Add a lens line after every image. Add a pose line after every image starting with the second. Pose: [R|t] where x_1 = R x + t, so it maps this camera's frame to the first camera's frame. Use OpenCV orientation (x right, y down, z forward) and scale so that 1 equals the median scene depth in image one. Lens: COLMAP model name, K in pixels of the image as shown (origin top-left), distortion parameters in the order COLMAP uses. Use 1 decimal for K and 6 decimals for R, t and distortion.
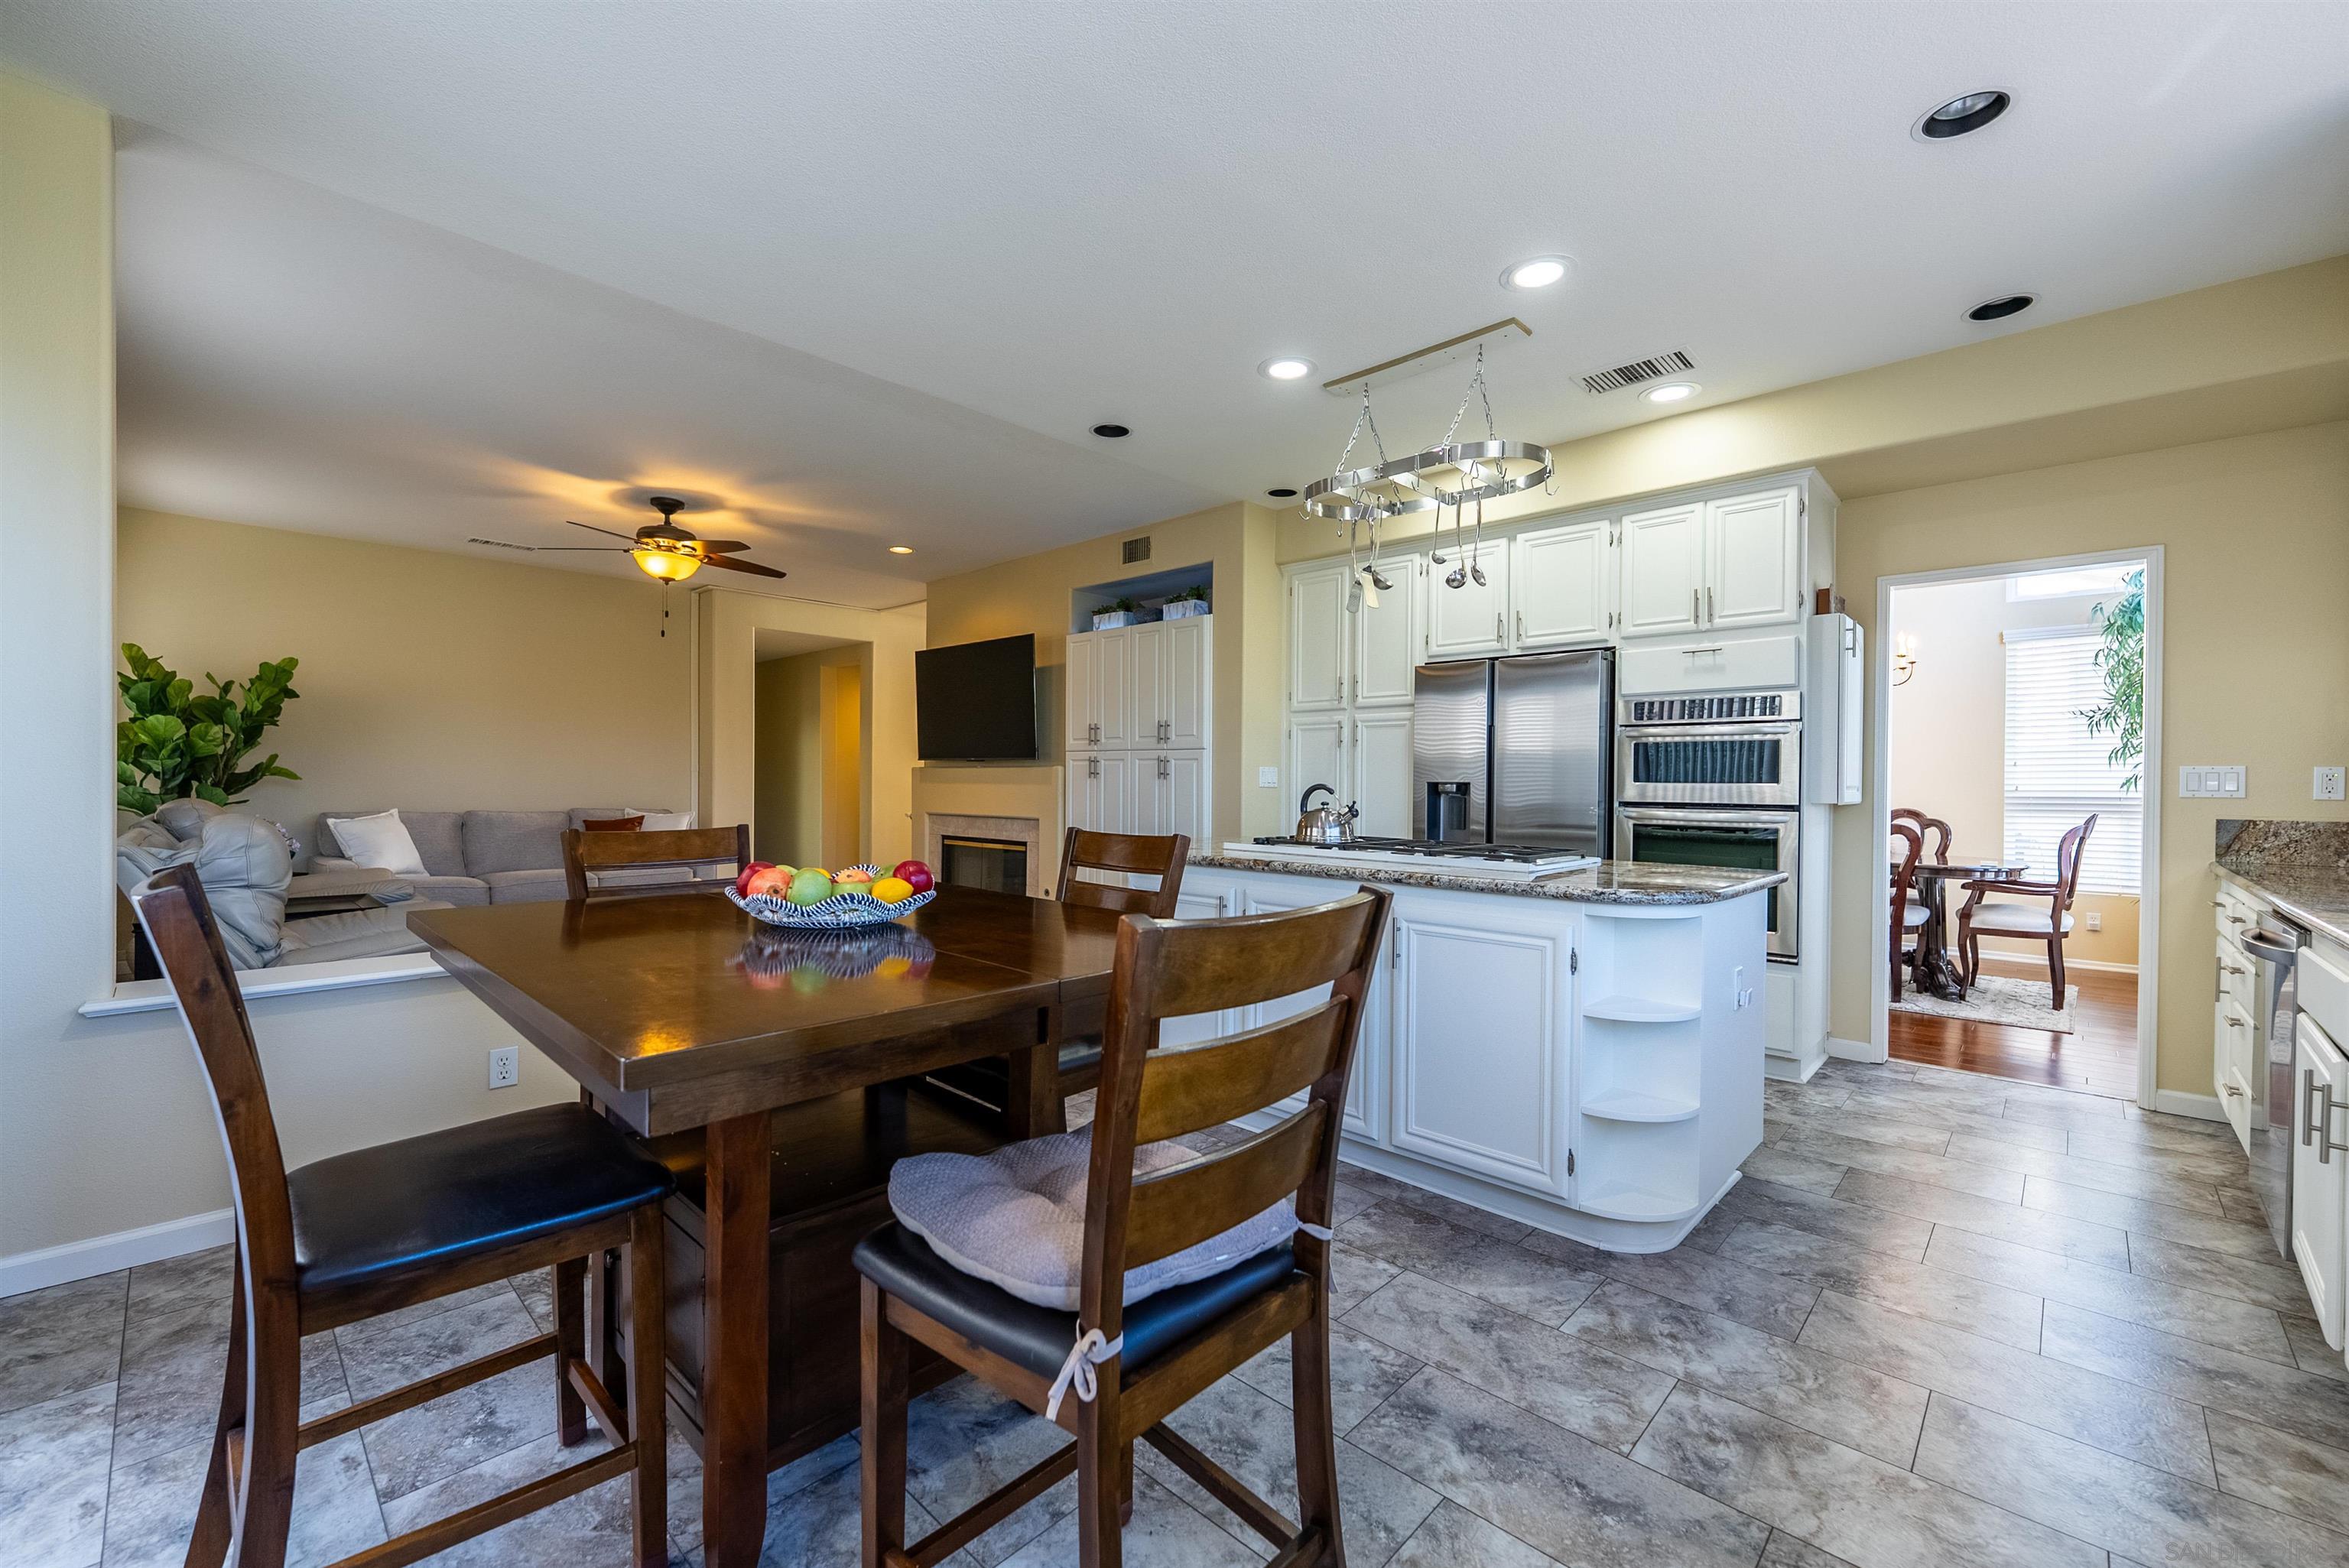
lens RADIAL K [[949.6, 0, 1175.9], [0, 949.6, 785.9], [0, 0, 1]] dist [0.001244, -0.001464]
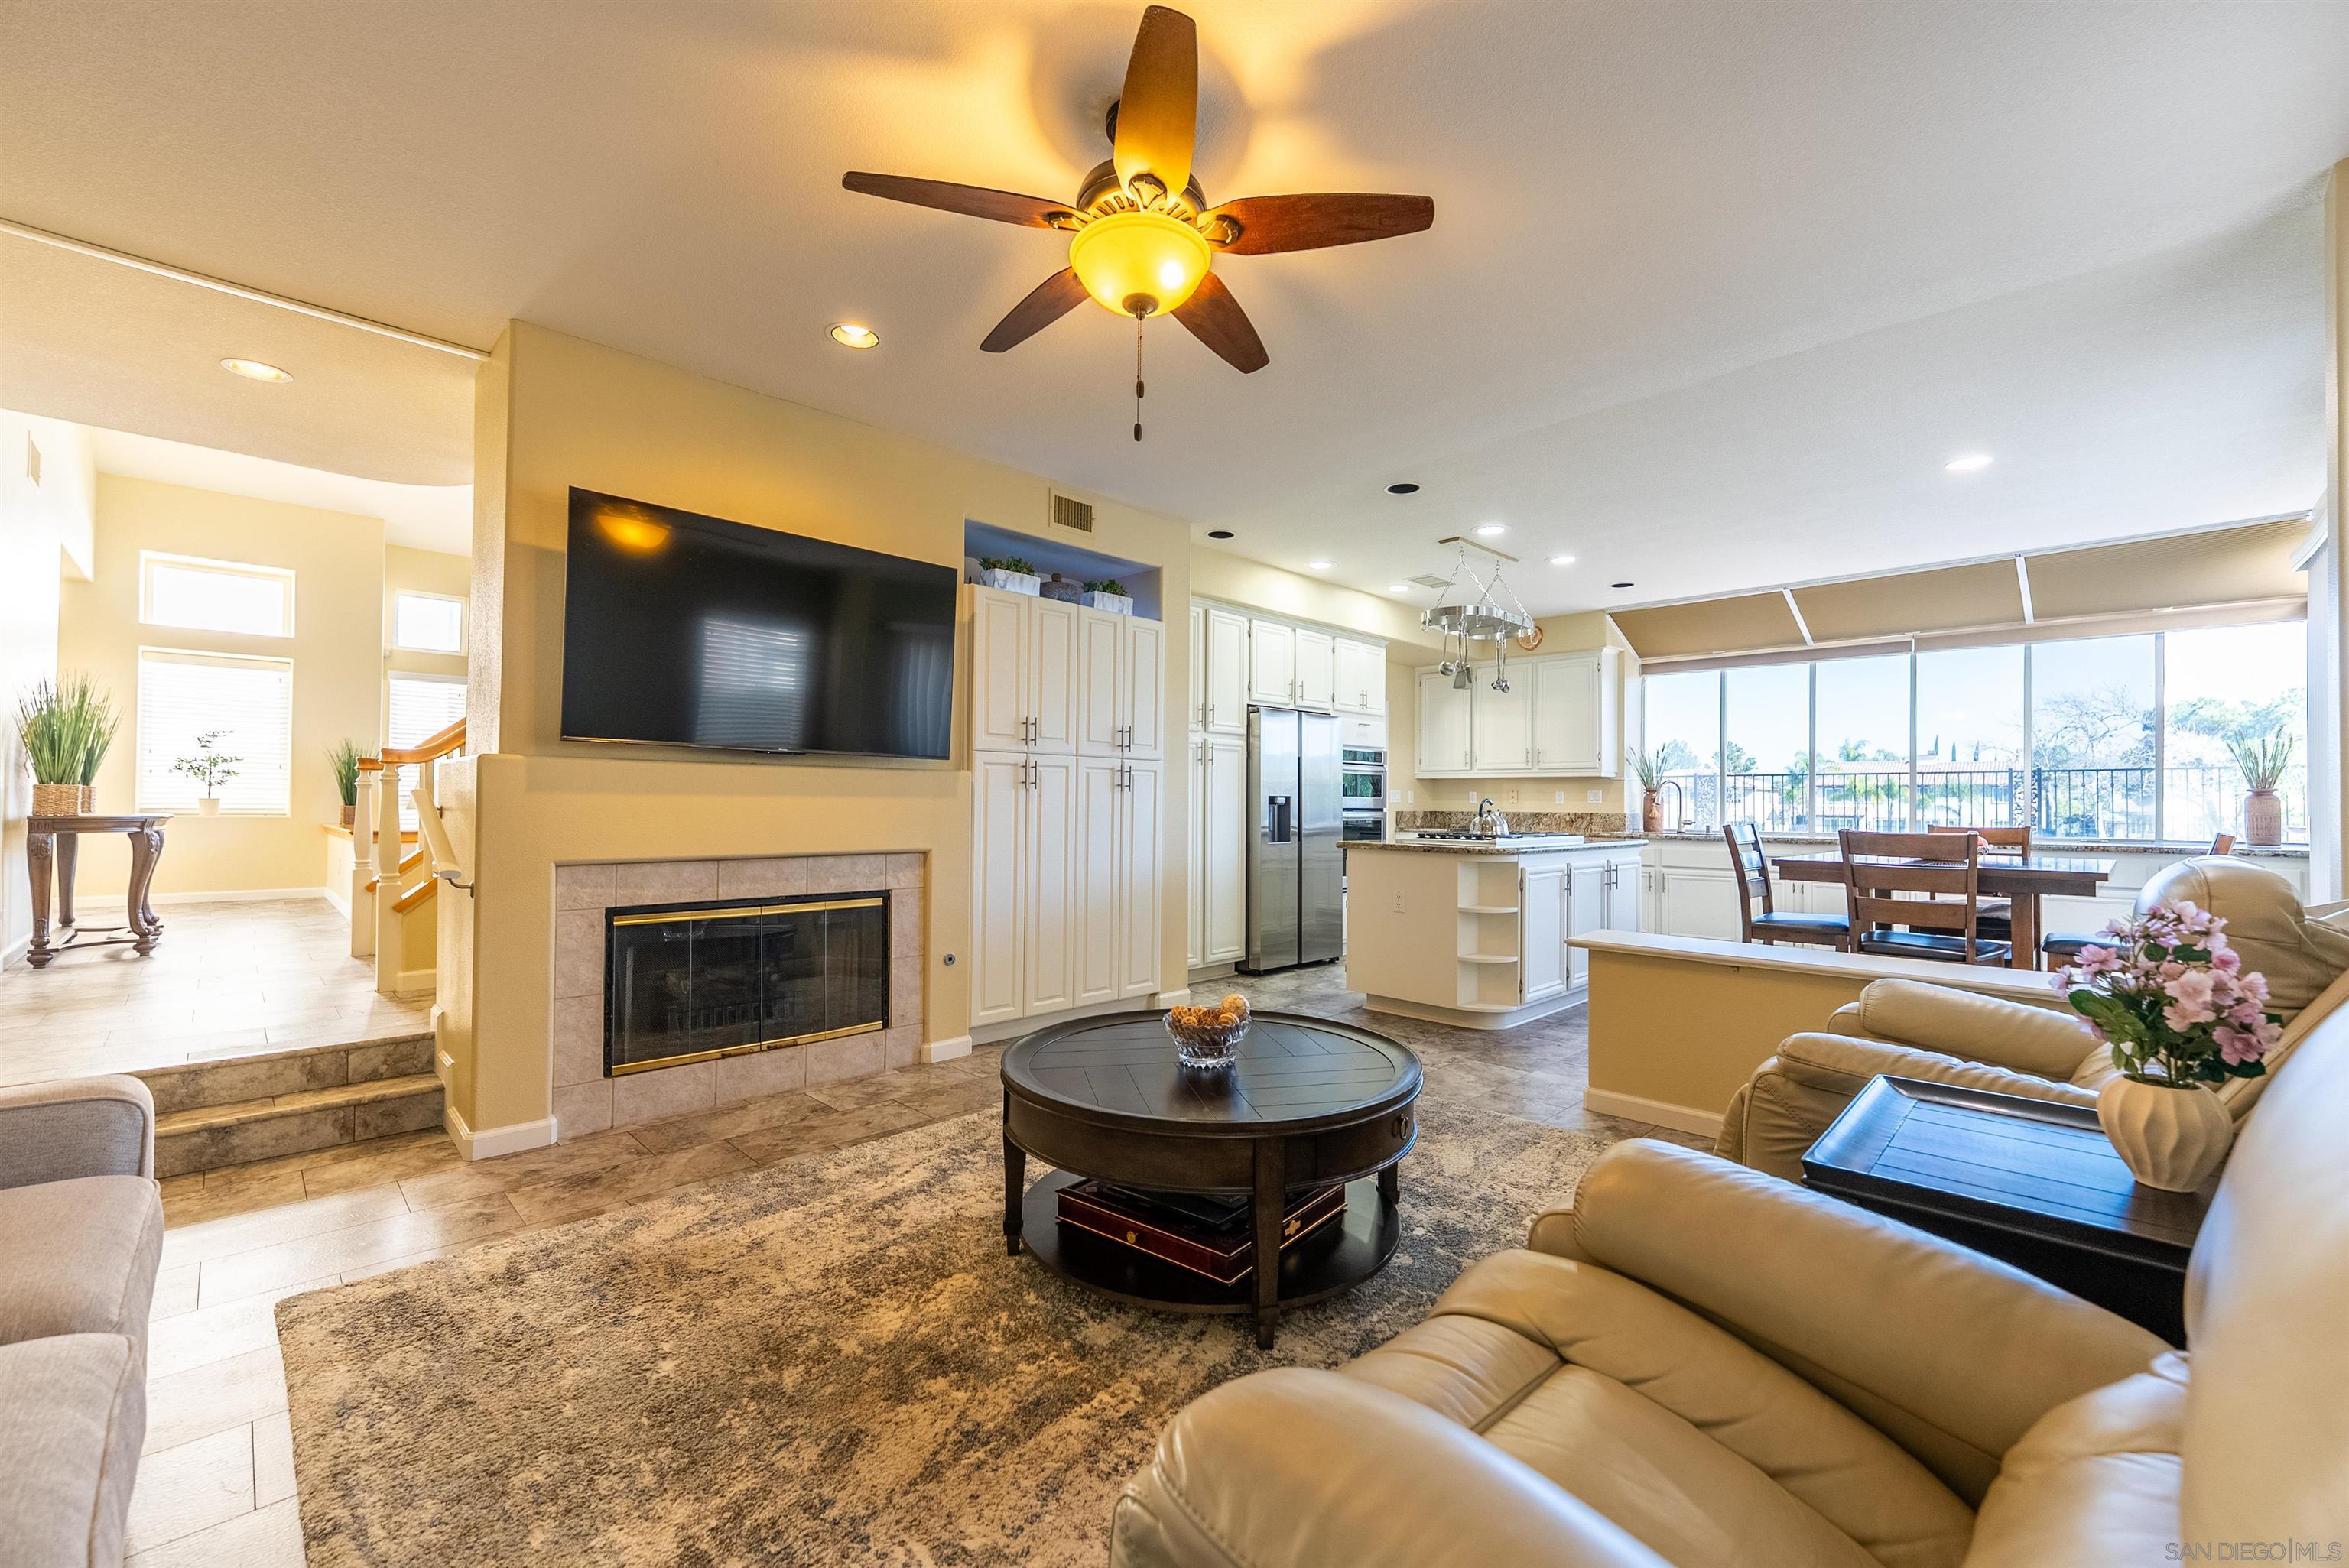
lens RADIAL K [[949.6, 0, 1179.3], [0, 949.6, 786.2], [0, 0, 1]] dist [0.001244, -0.001464]
pose [[0.024745, 0.007983, 0.999662, -1.219384], [-0.003927, 0.999961, -0.007888, -0.007465], [-0.999686, -0.003731, 0.024776, 1.248640]]
